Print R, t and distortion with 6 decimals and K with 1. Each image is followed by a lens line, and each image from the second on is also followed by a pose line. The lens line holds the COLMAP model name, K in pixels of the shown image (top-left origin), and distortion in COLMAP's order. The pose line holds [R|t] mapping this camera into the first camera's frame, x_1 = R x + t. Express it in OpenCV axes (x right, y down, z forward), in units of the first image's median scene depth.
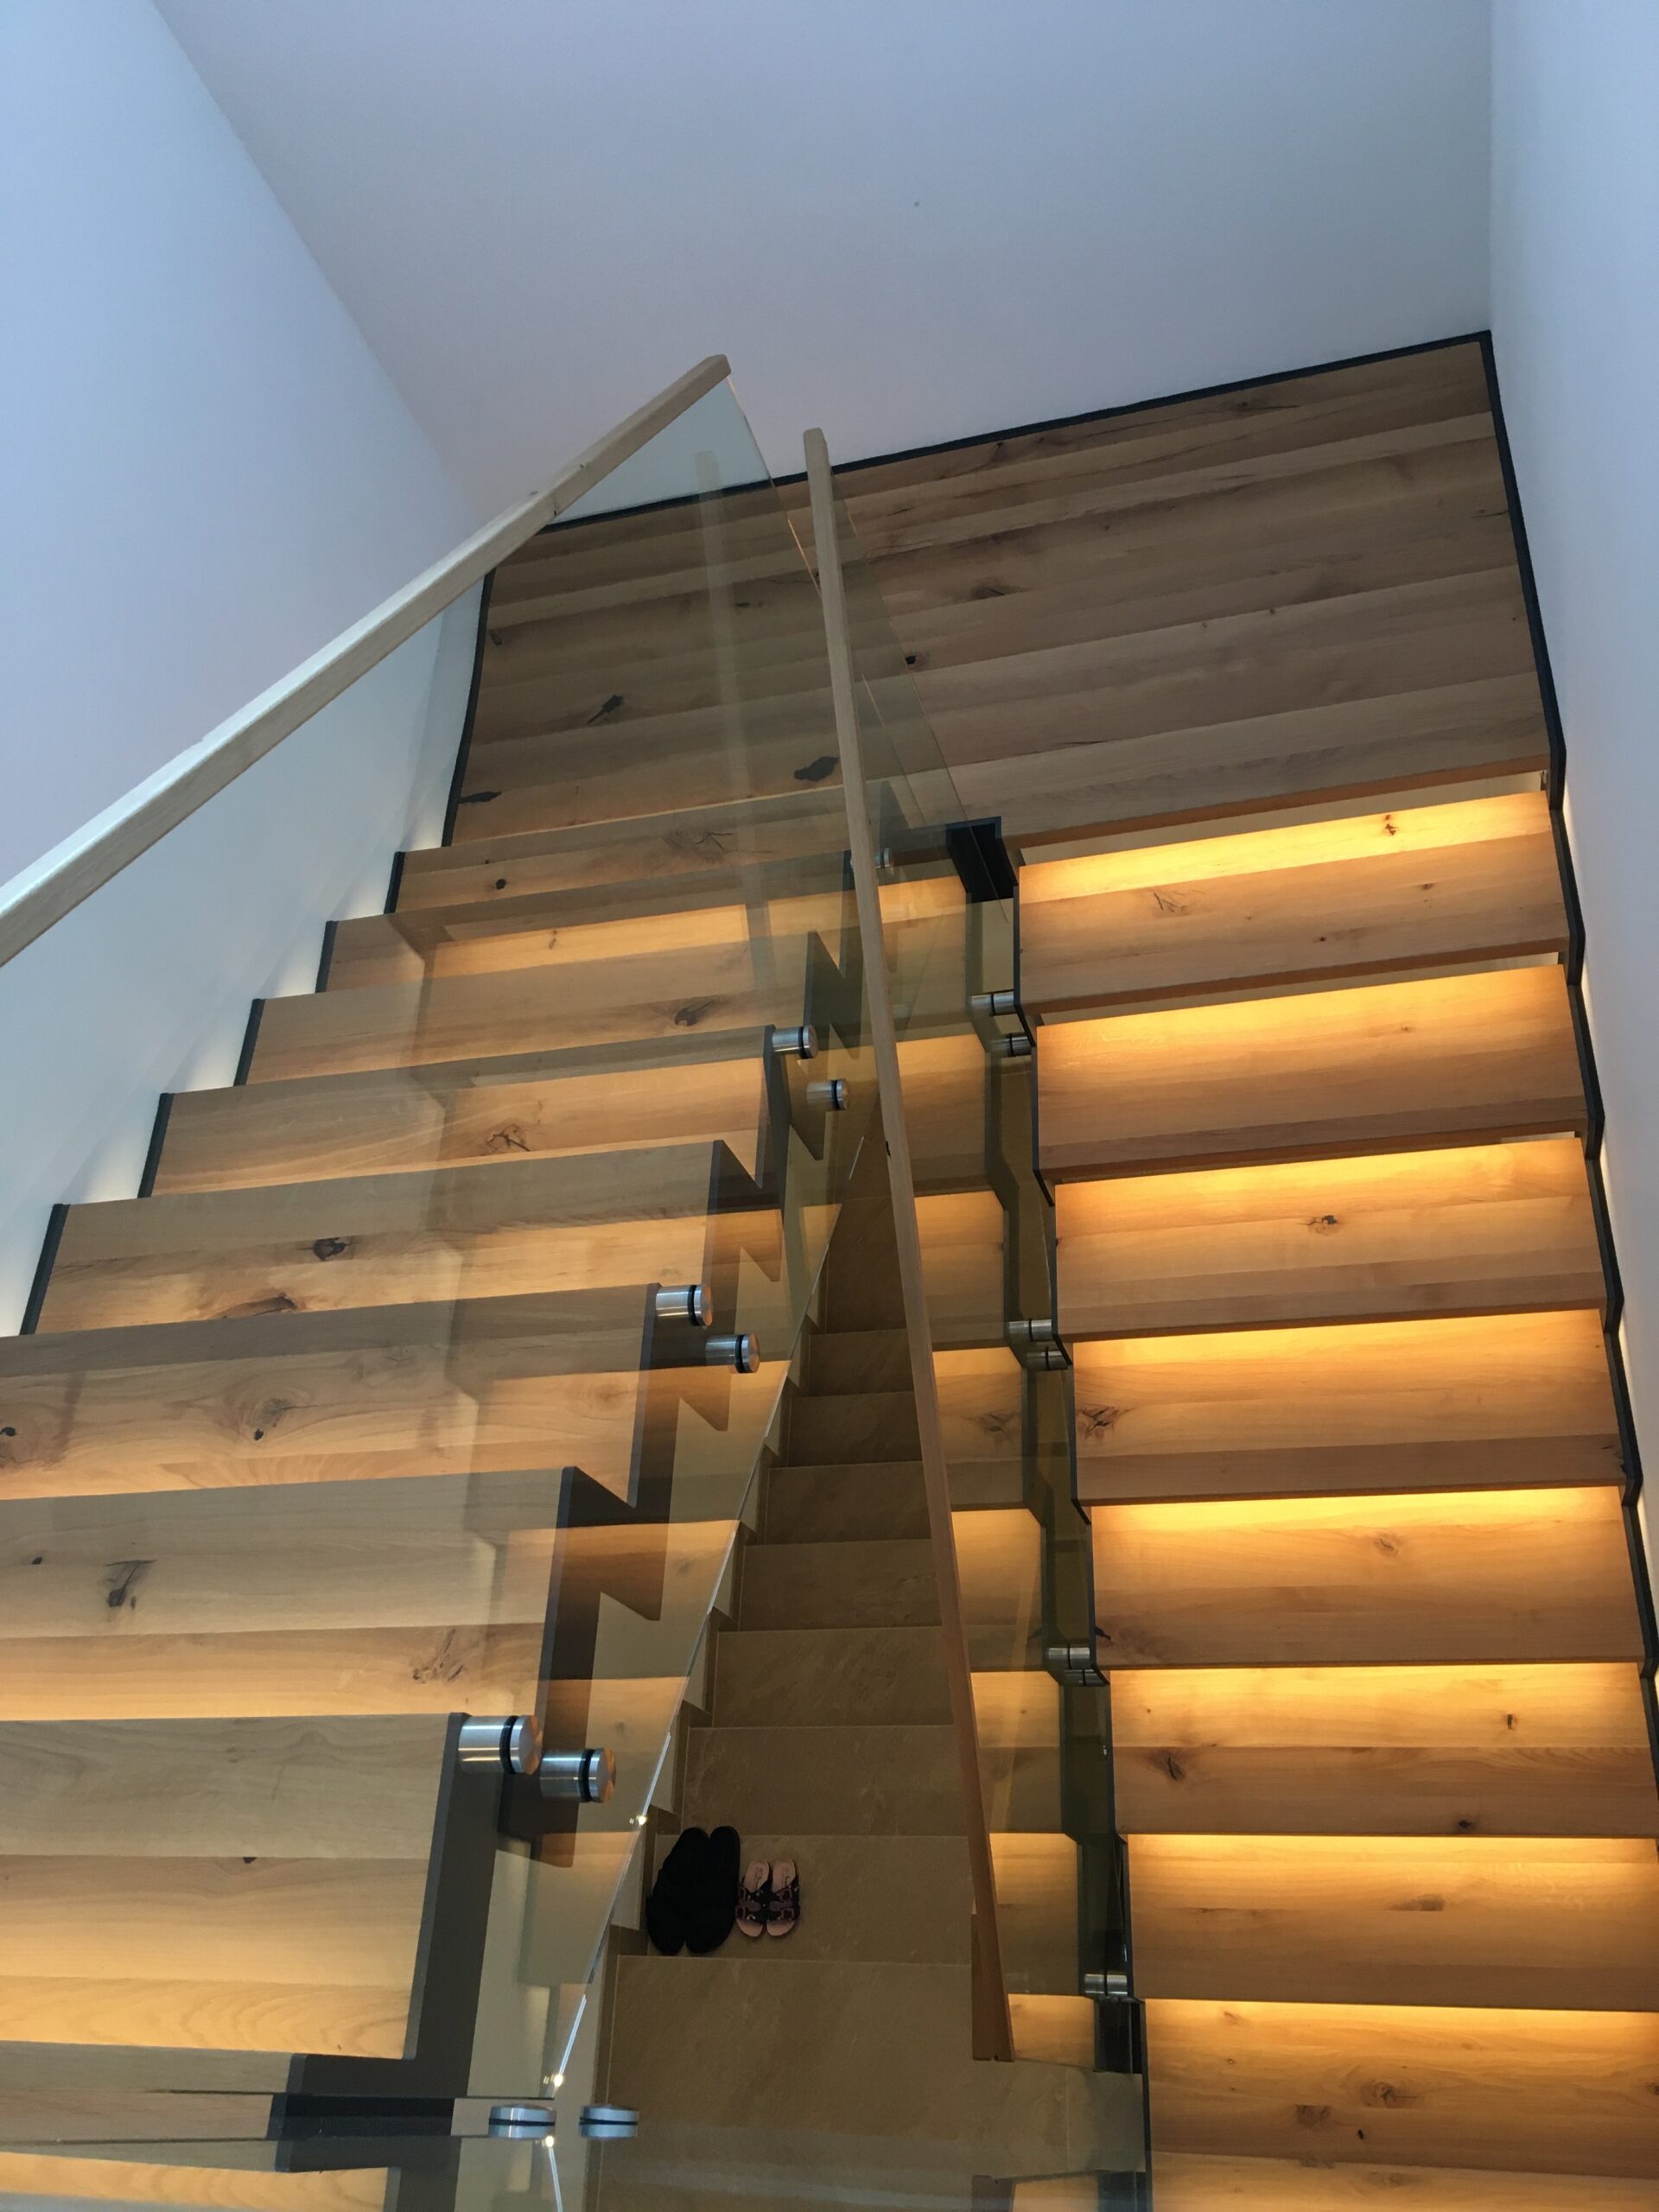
lens RADIAL K [[1875.2, 0, 846.2], [0, 1875.2, 1114.7], [0, 0, 1]] dist [0.110036, -0.182455]
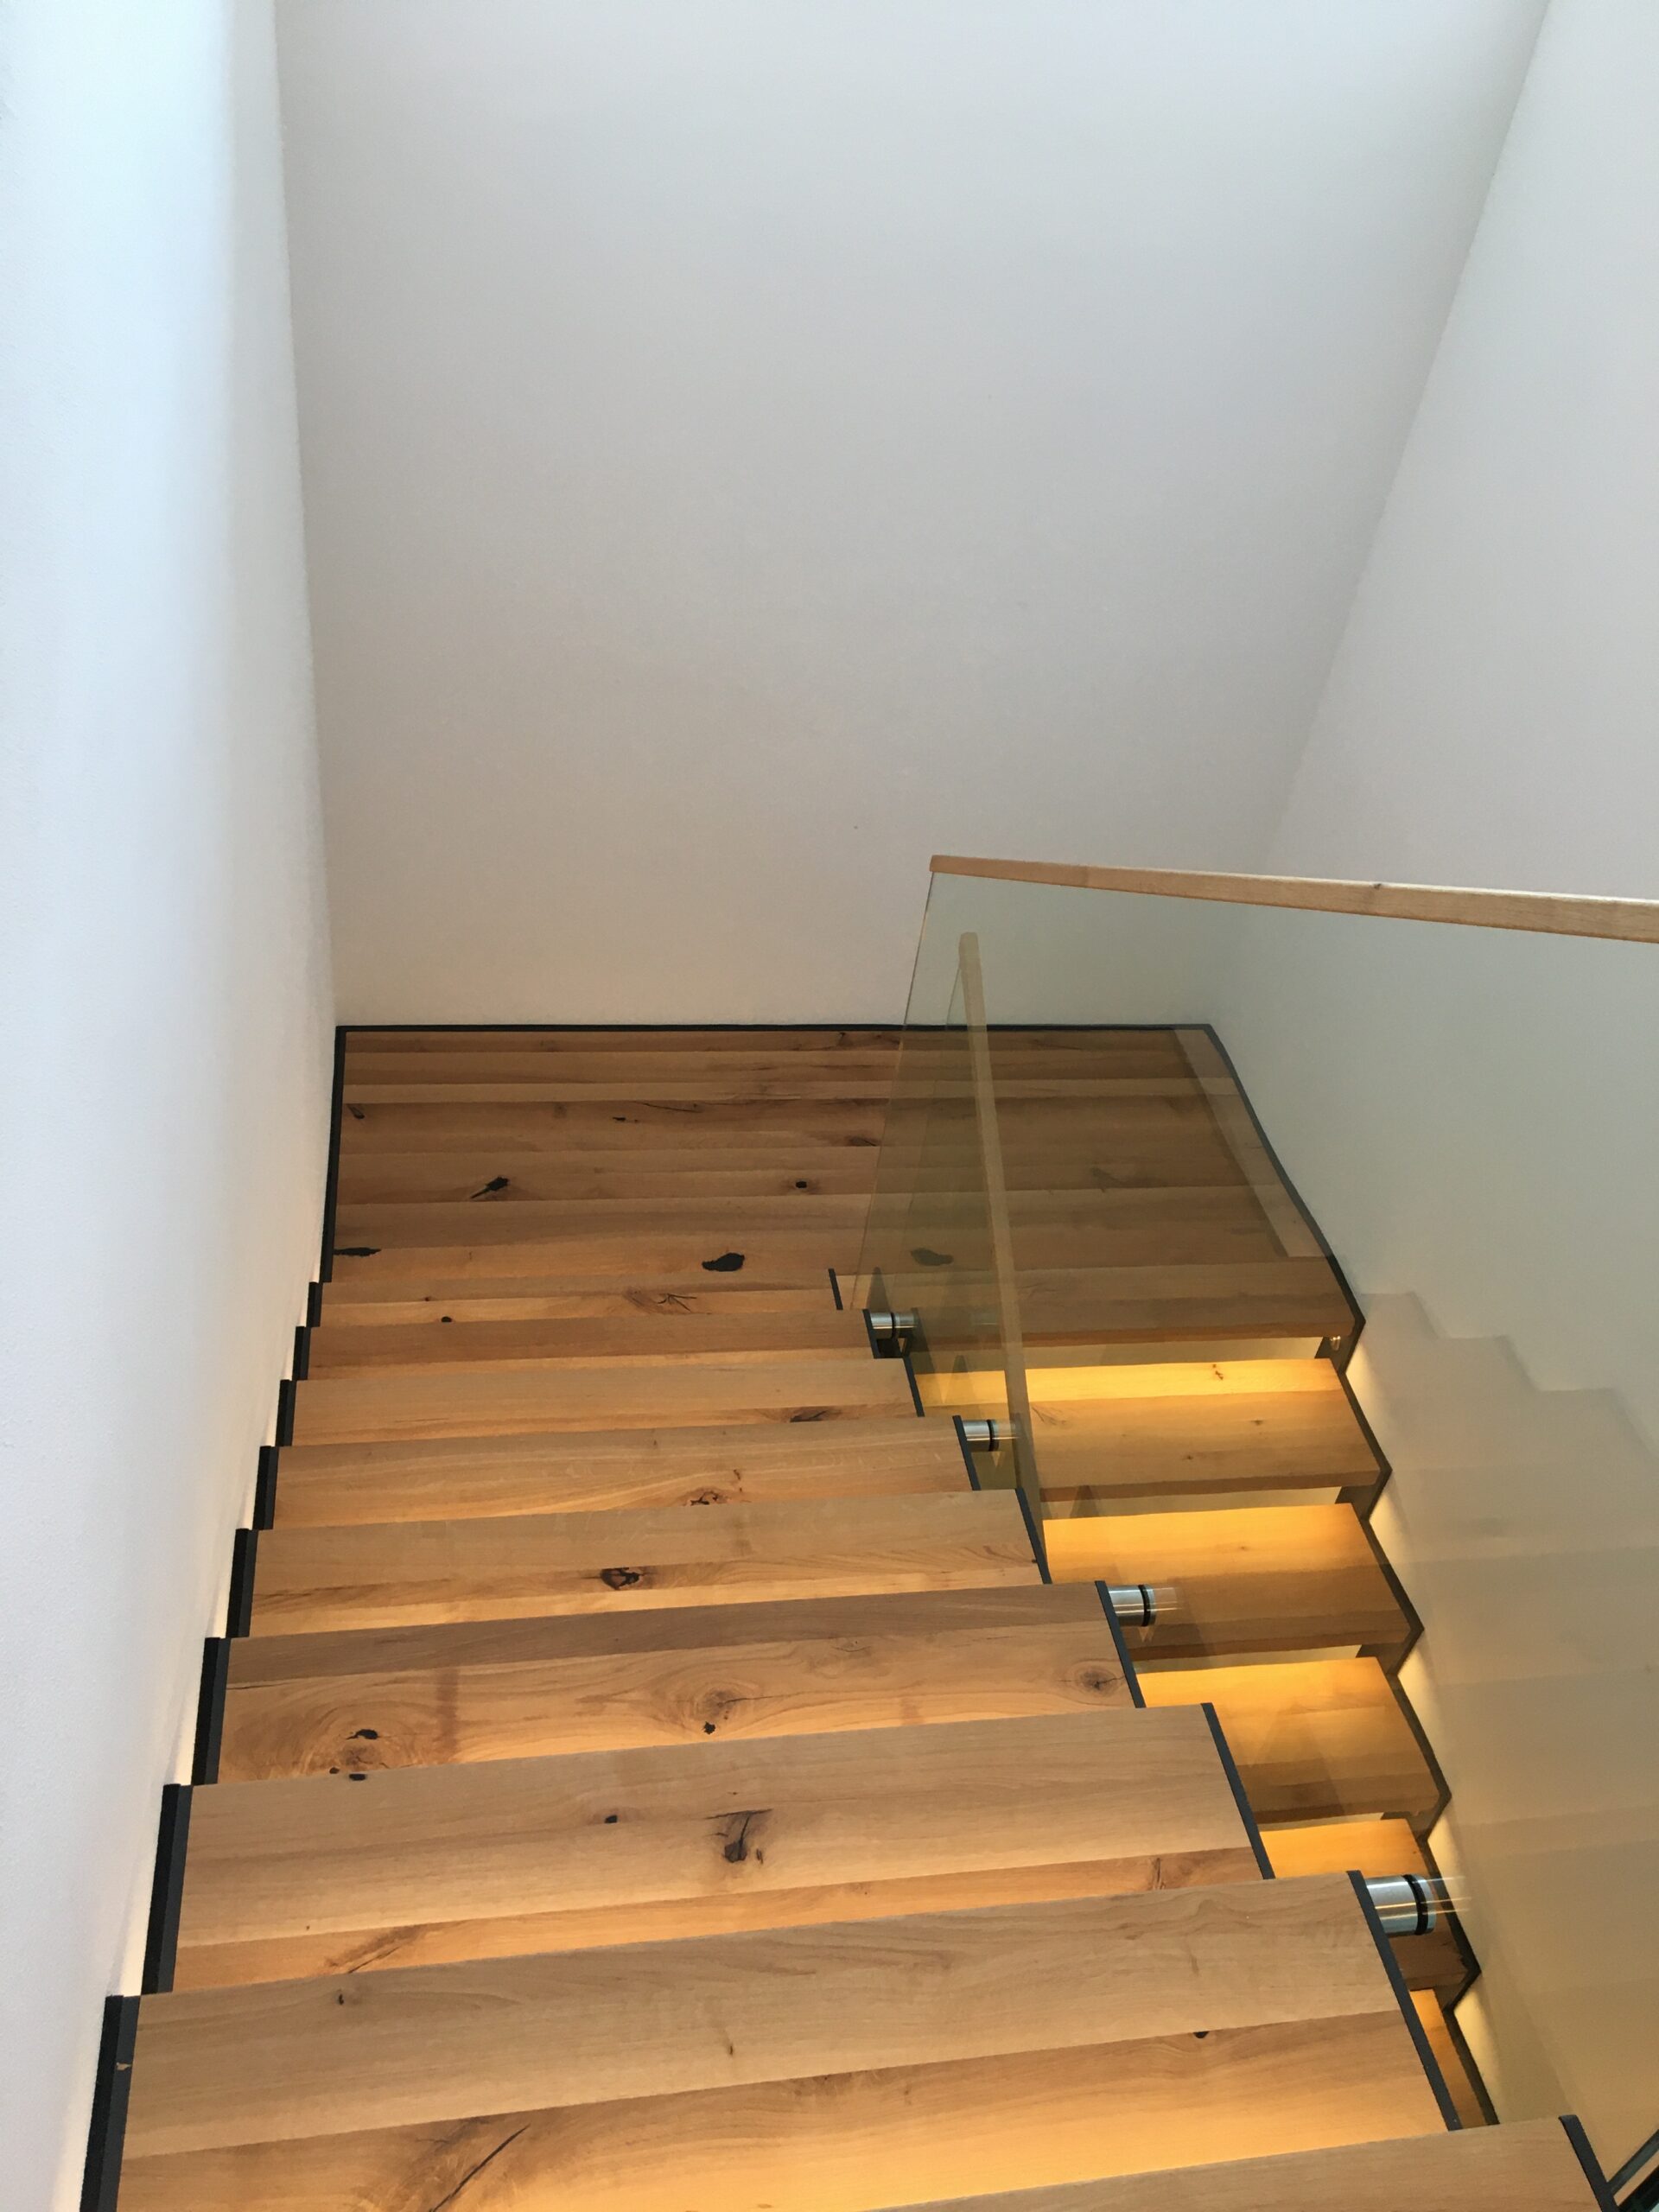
lens RADIAL K [[1875.2, 0, 846.2], [0, 1875.2, 1114.7], [0, 0, 1]] dist [0.110036, -0.182455]
pose [[0.888412, 0.185933, 0.419706, -0.654011], [-0.006082, 0.918985, -0.394244, 0.244143], [-0.459007, 0.347699, 0.817568, 0.125534]]
